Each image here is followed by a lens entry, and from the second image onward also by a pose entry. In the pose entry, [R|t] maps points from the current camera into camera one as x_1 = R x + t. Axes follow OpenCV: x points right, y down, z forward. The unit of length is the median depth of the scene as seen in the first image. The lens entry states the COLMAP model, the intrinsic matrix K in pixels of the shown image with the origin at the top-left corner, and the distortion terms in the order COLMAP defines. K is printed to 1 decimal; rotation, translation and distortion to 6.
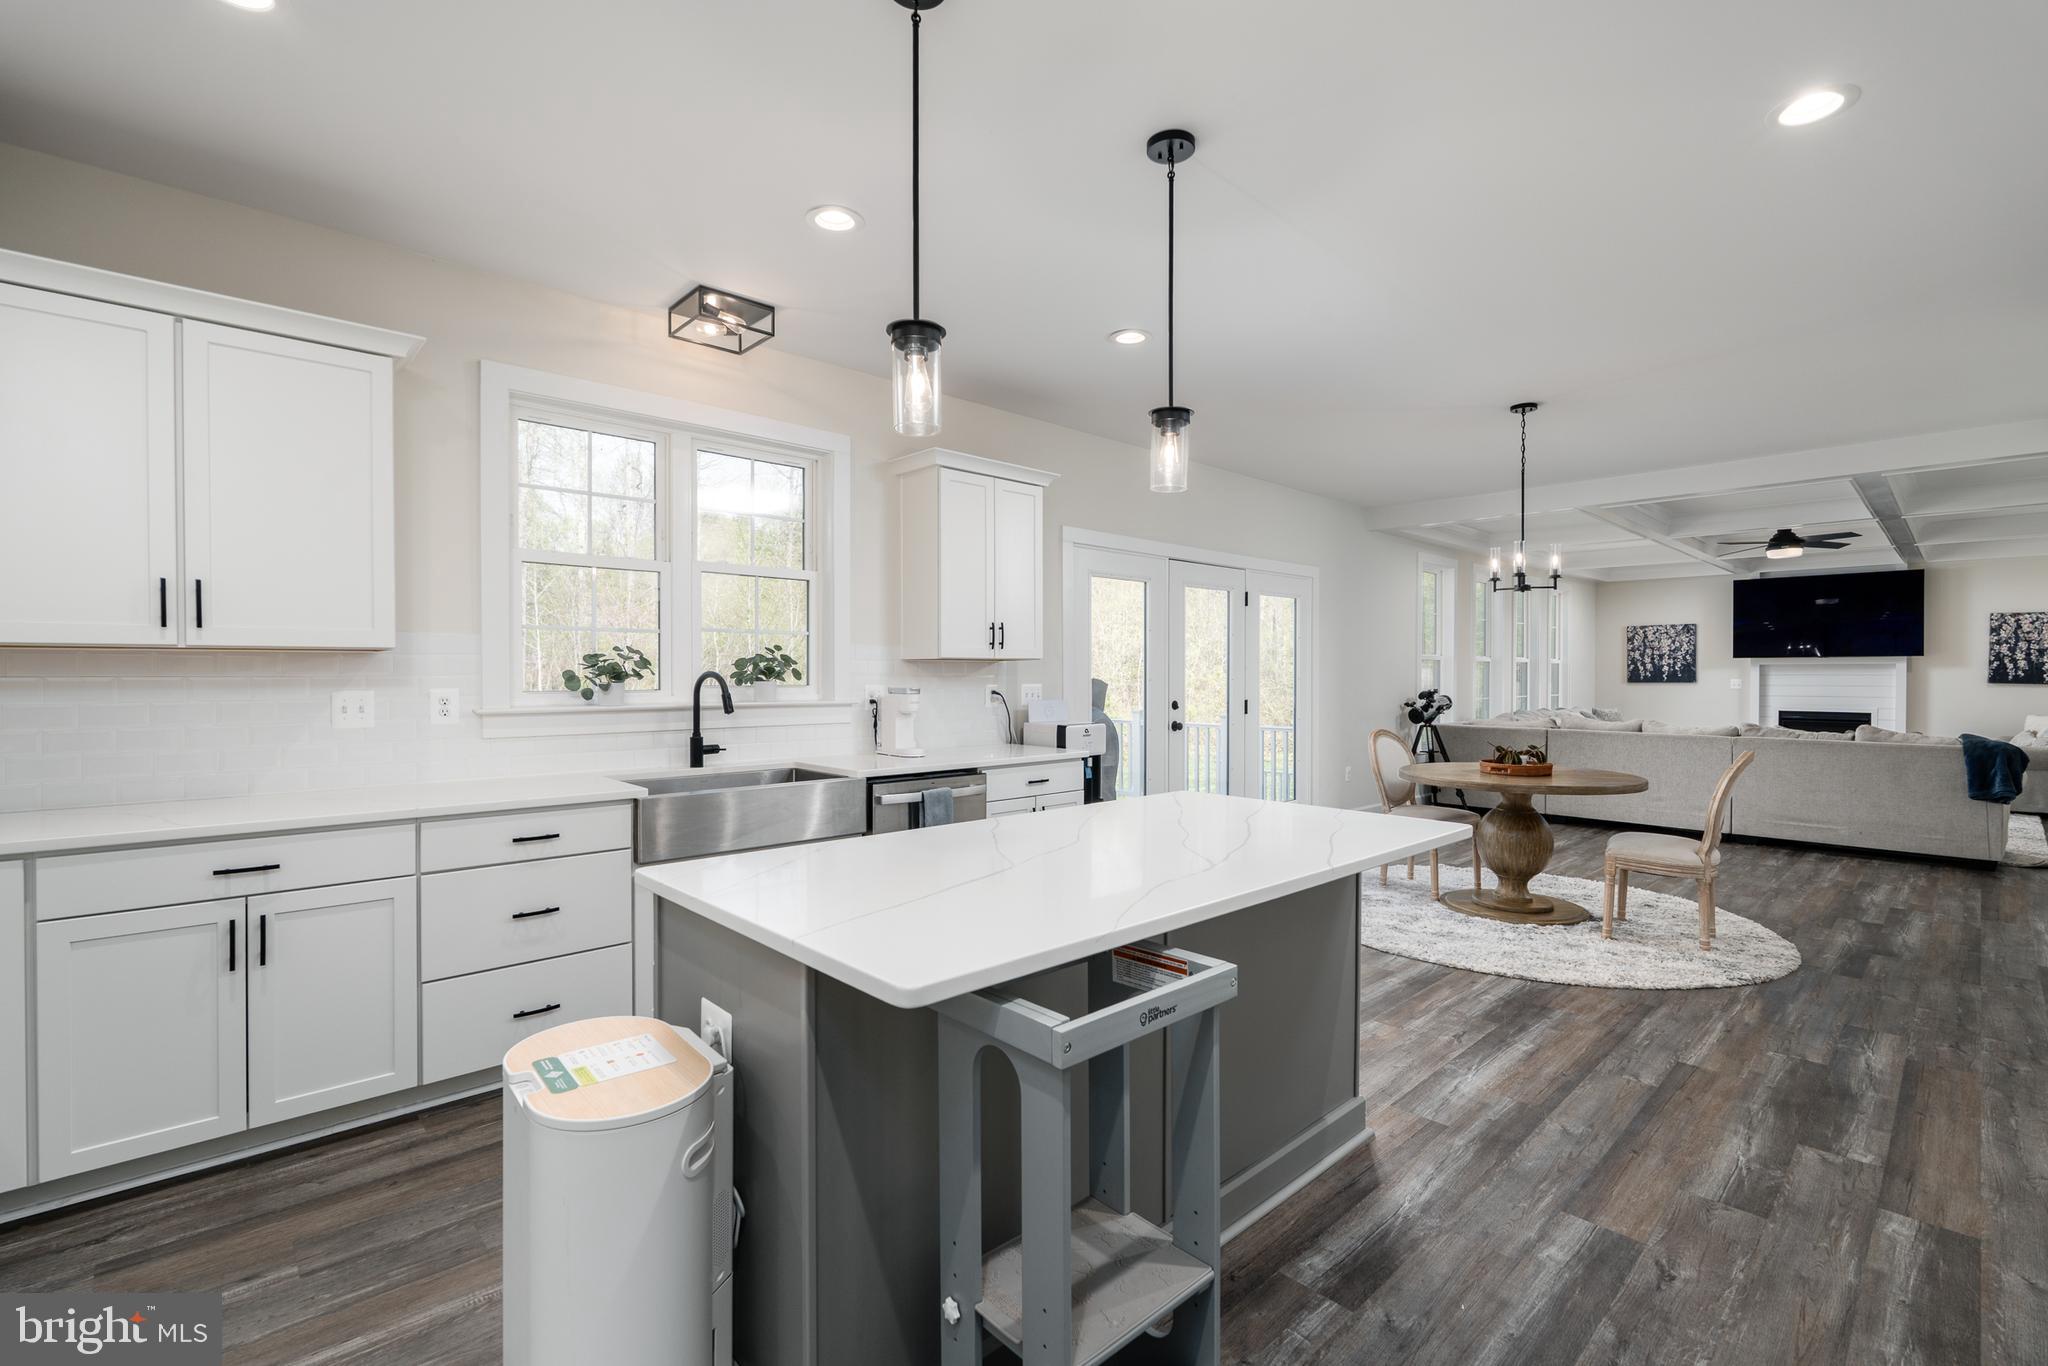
lens RADIAL K [[913.1, 0, 1028.2], [0, 913.1, 685.1], [0, 0, 1]] dist [-0.007571, 0.002209]
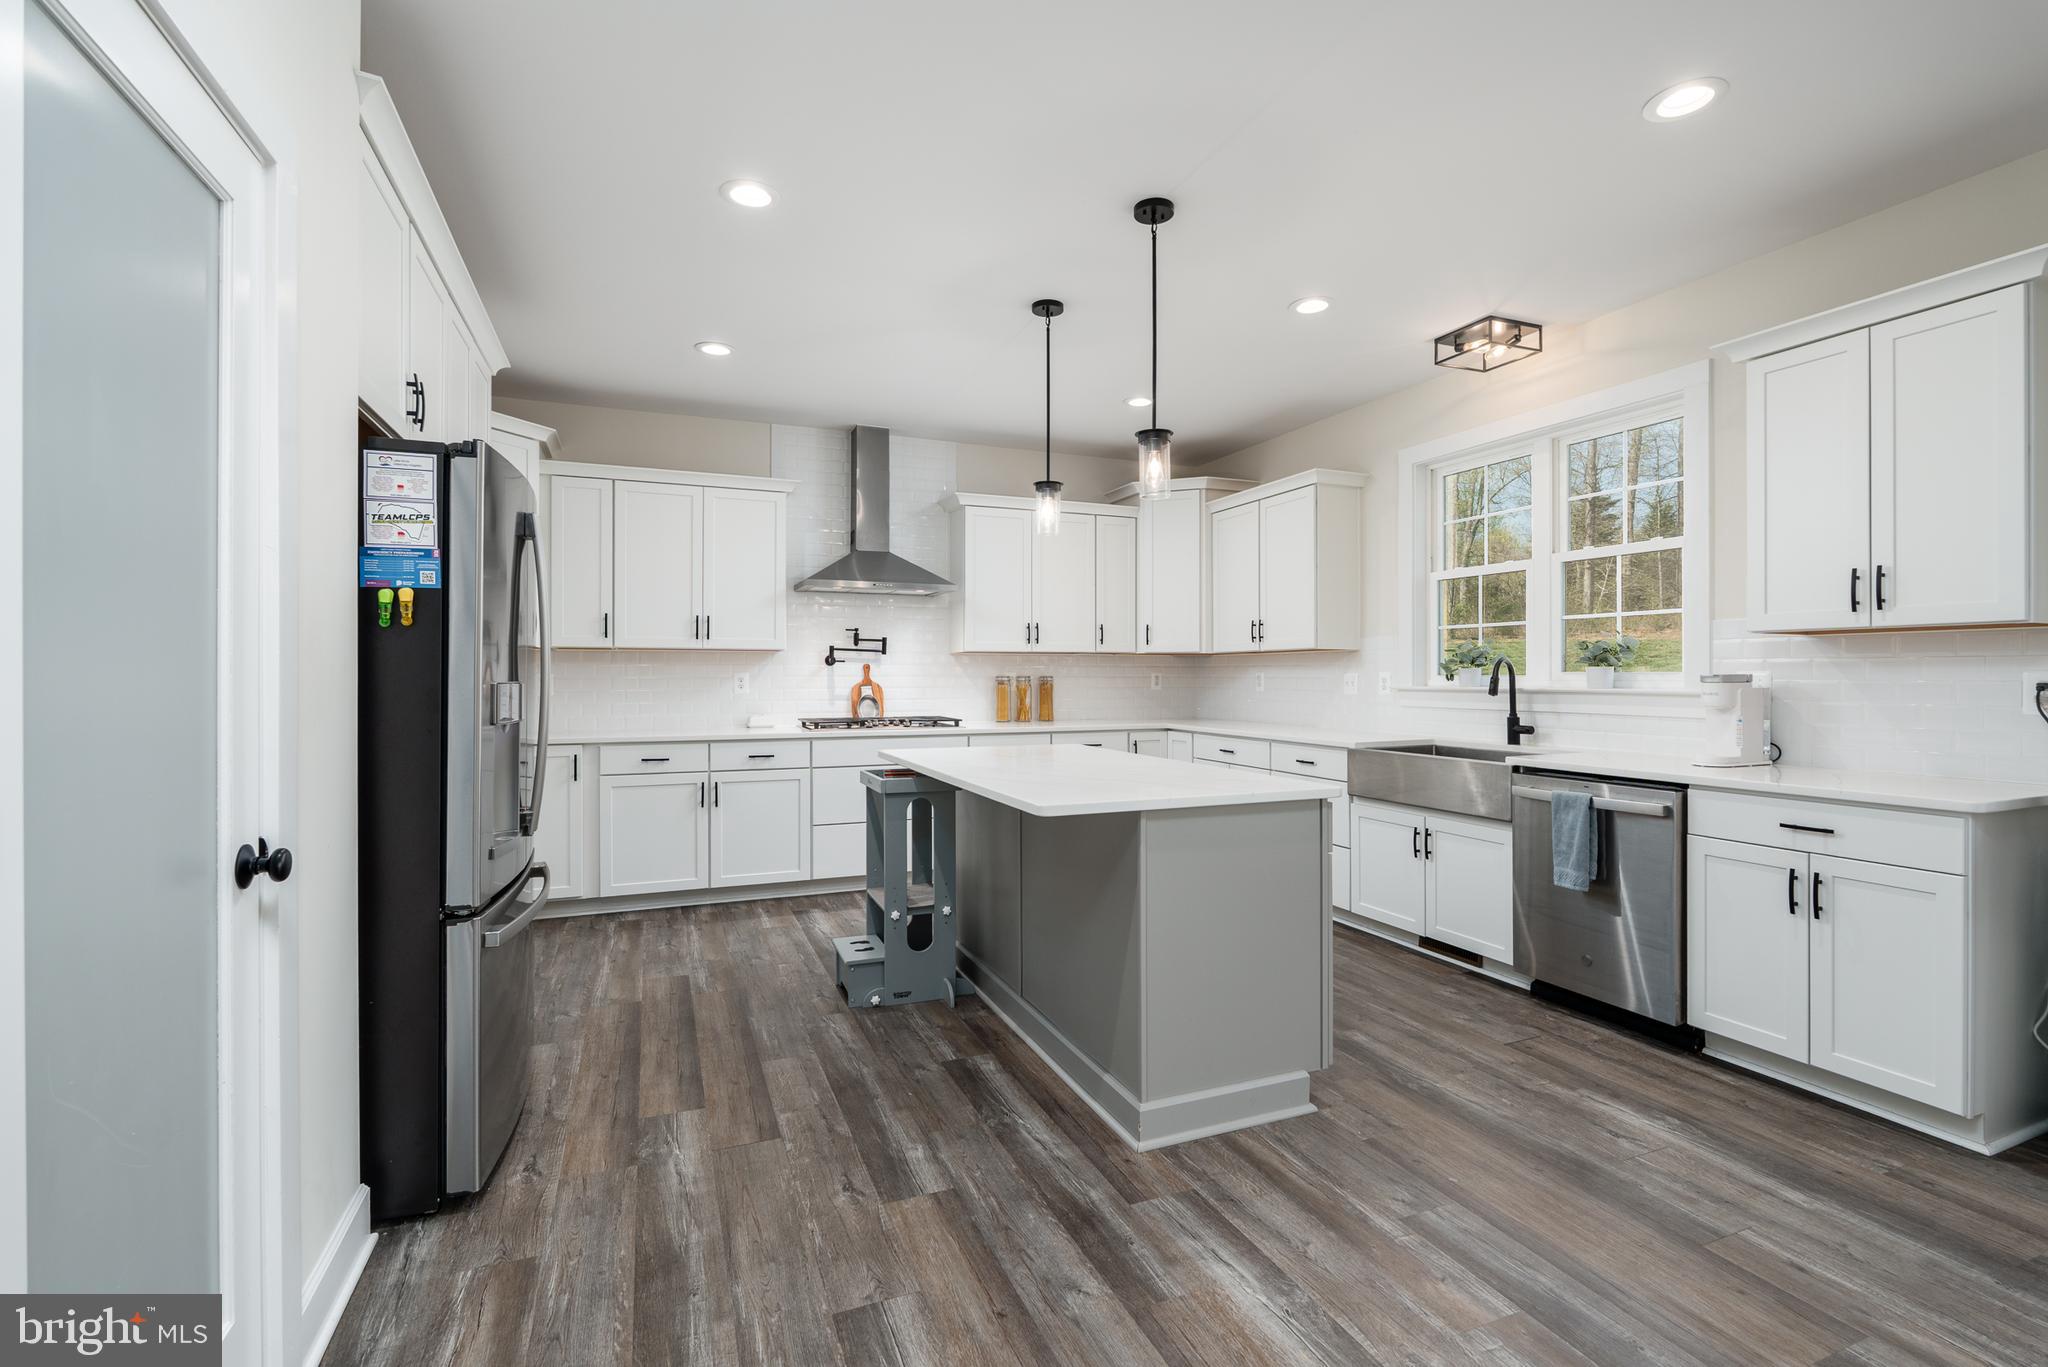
lens RADIAL K [[913.1, 0, 1022.0], [0, 913.1, 676.6], [0, 0, 1]] dist [-0.007571, 0.002209]
pose [[-0.365543, 0.000117, -0.930795, 0.460552], [-0.013835, 0.999889, 0.005559, 0.005014], [0.930692, 0.014910, -0.365500, 0.442237]]
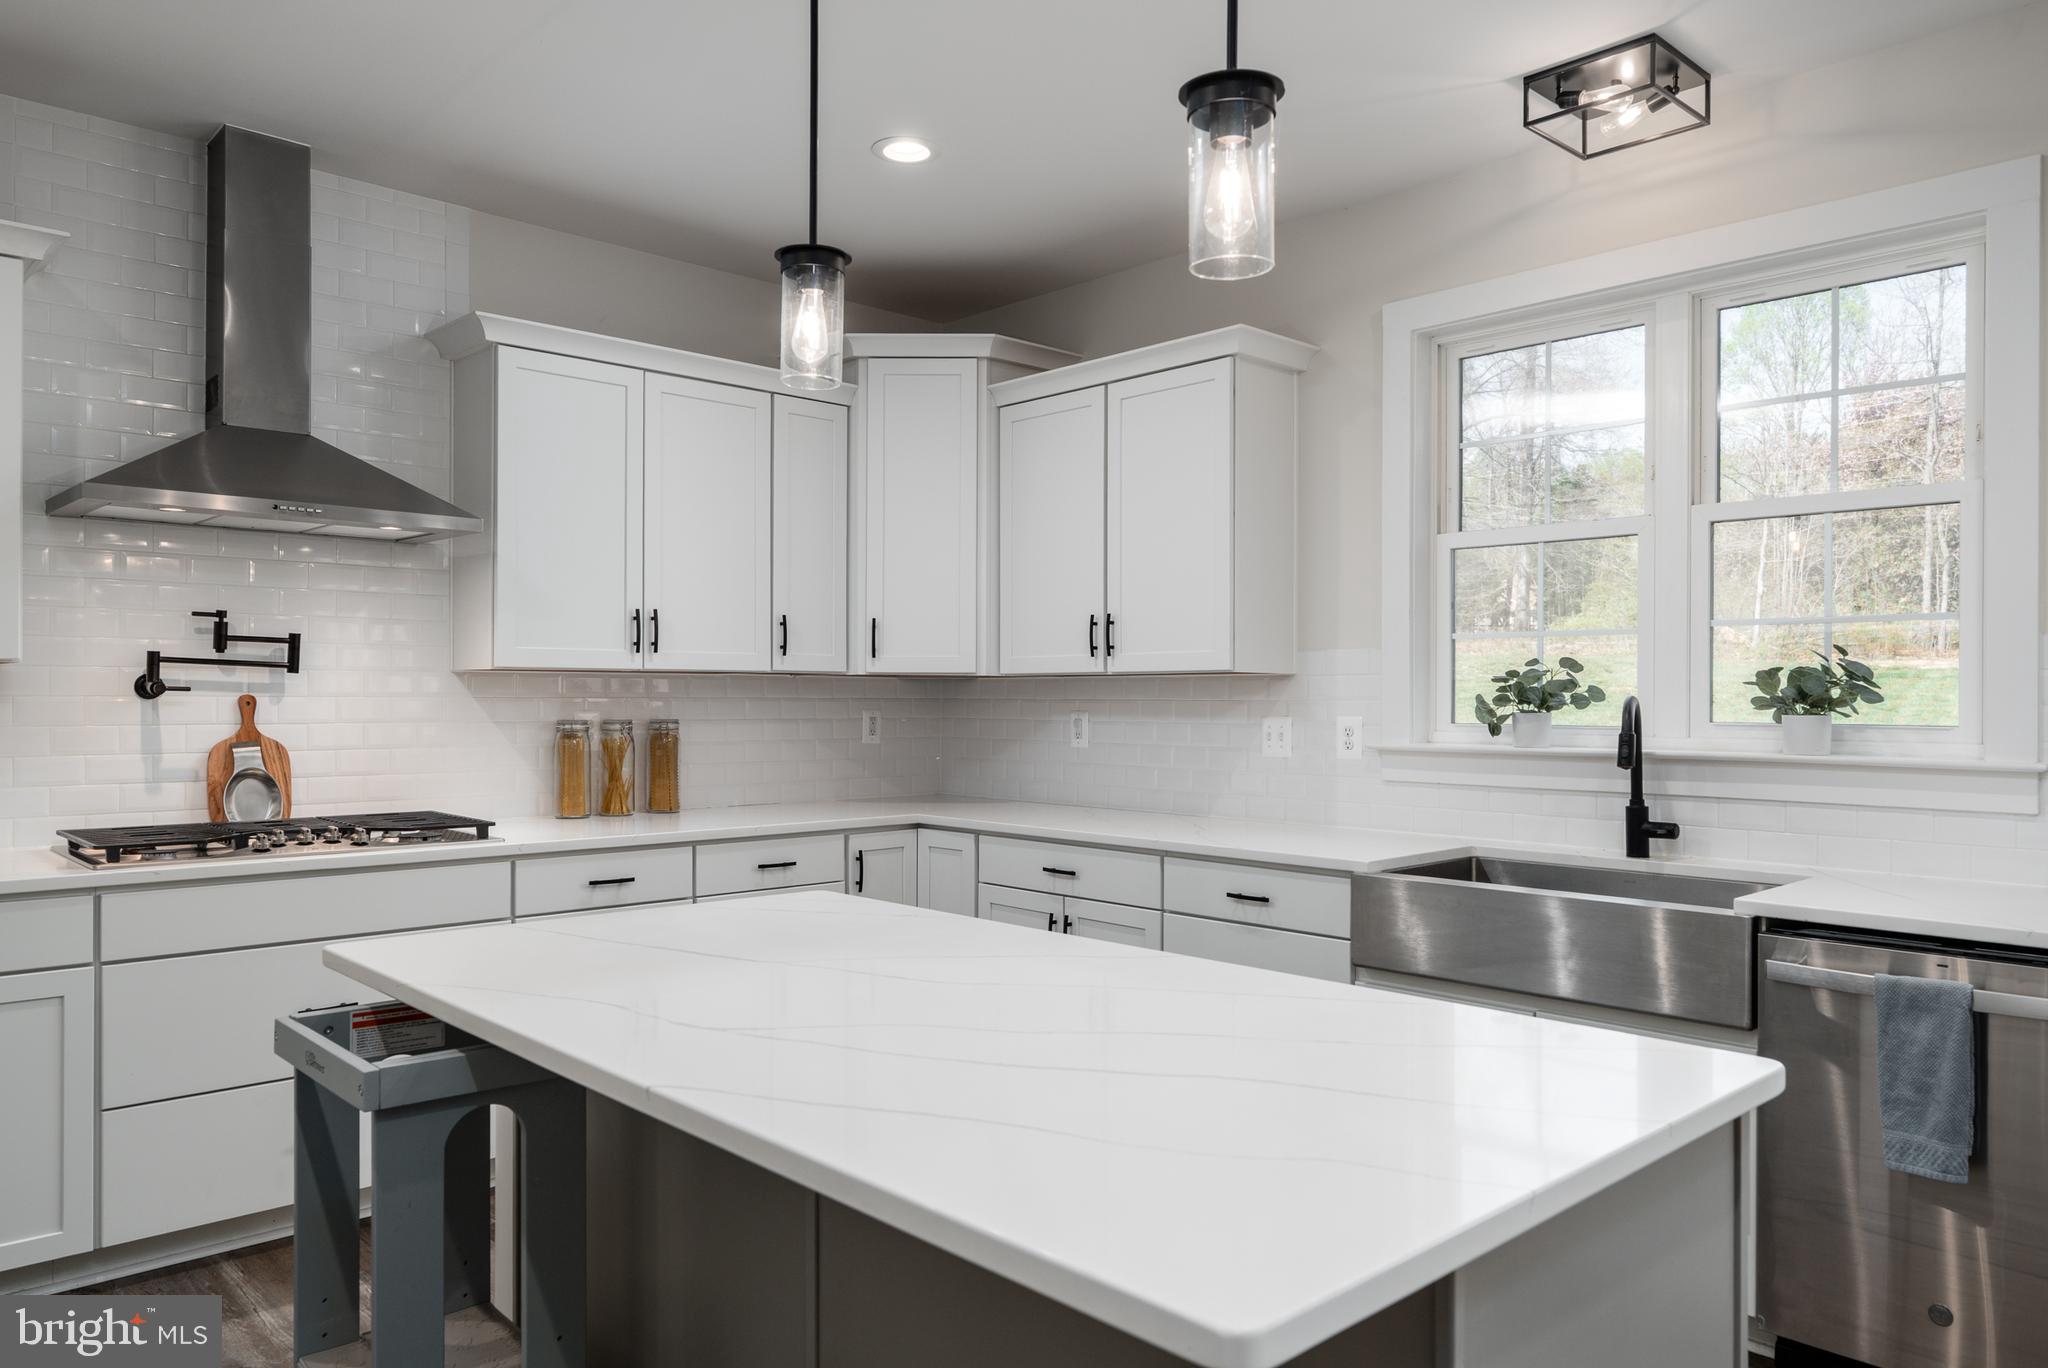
lens RADIAL K [[1384.1, 0, 1022.7], [0, 1384.1, 699.6], [0, 0, 1]] dist [-0.009093, 0.005605]
pose [[-0.001606, 0.001330, -0.999998, 0.280031], [-0.017362, 0.999848, 0.001358, -0.003826], [0.999848, 0.017364, -0.001583, 0.312709]]
